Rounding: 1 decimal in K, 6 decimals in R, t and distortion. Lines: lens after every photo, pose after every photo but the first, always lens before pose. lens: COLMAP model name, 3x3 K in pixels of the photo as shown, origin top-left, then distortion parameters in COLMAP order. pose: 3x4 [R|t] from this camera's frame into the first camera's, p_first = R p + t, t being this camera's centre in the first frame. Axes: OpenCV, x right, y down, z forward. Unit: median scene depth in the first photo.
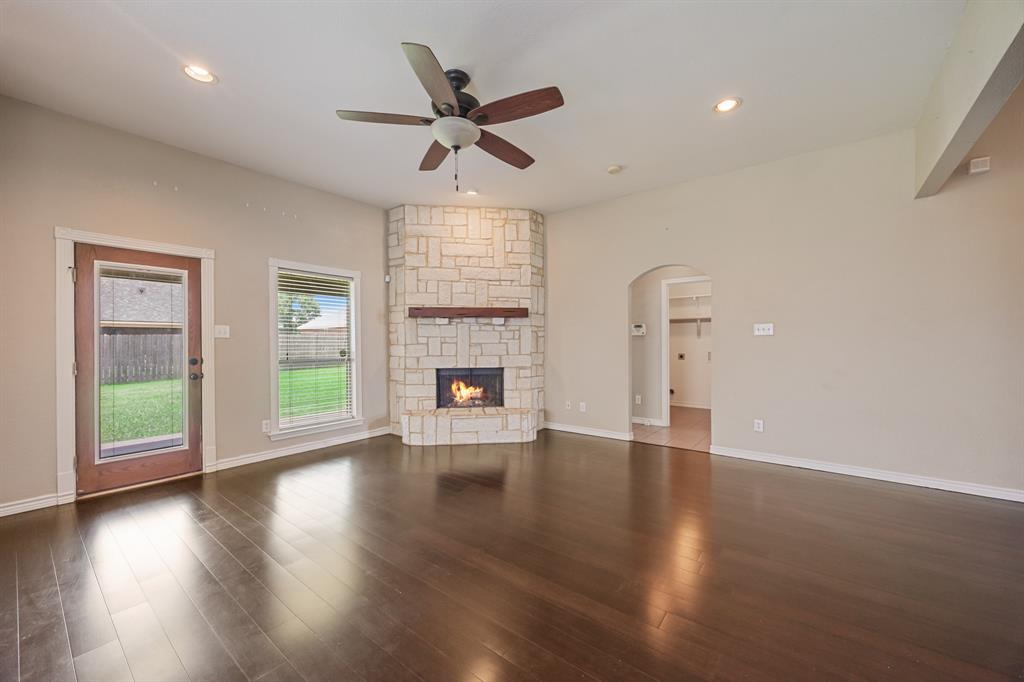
lens RADIAL K [[394.6, 0, 518.7], [0, 394.6, 342.6], [0, 0, 1]] dist [-0.000130, 0.000592]
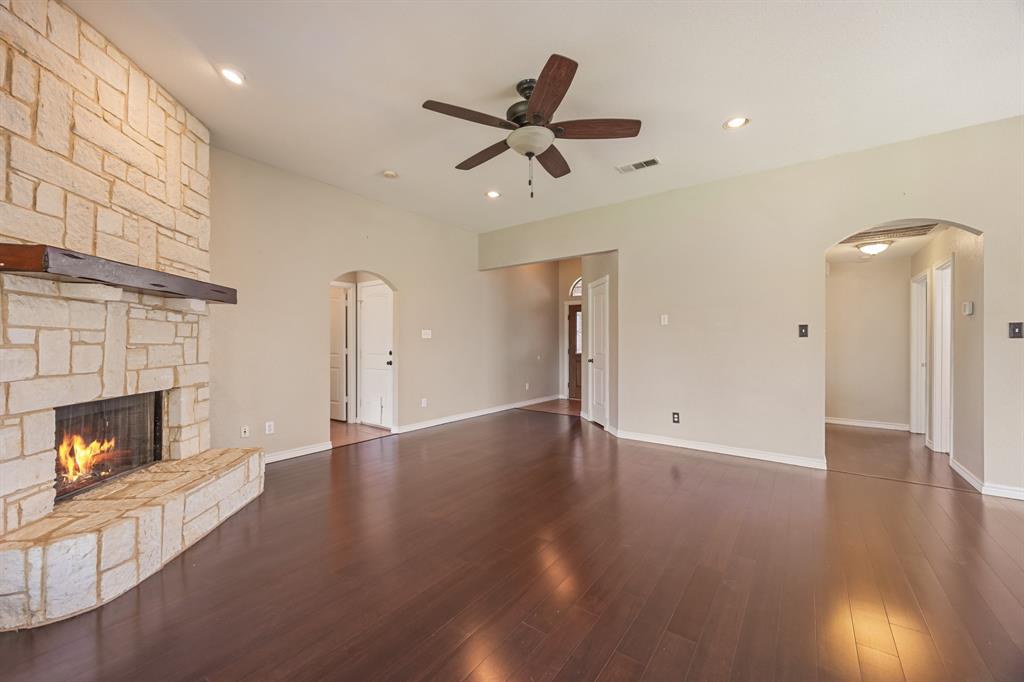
lens RADIAL K [[394.6, 0, 521.0], [0, 394.6, 340.4], [0, 0, 1]] dist [-0.000130, 0.000592]
pose [[-0.021830, 0.010501, 0.999707, -0.610919], [0.010599, 0.999891, -0.010272, 0.006645], [-0.999706, 0.010372, -0.021939, 0.536398]]
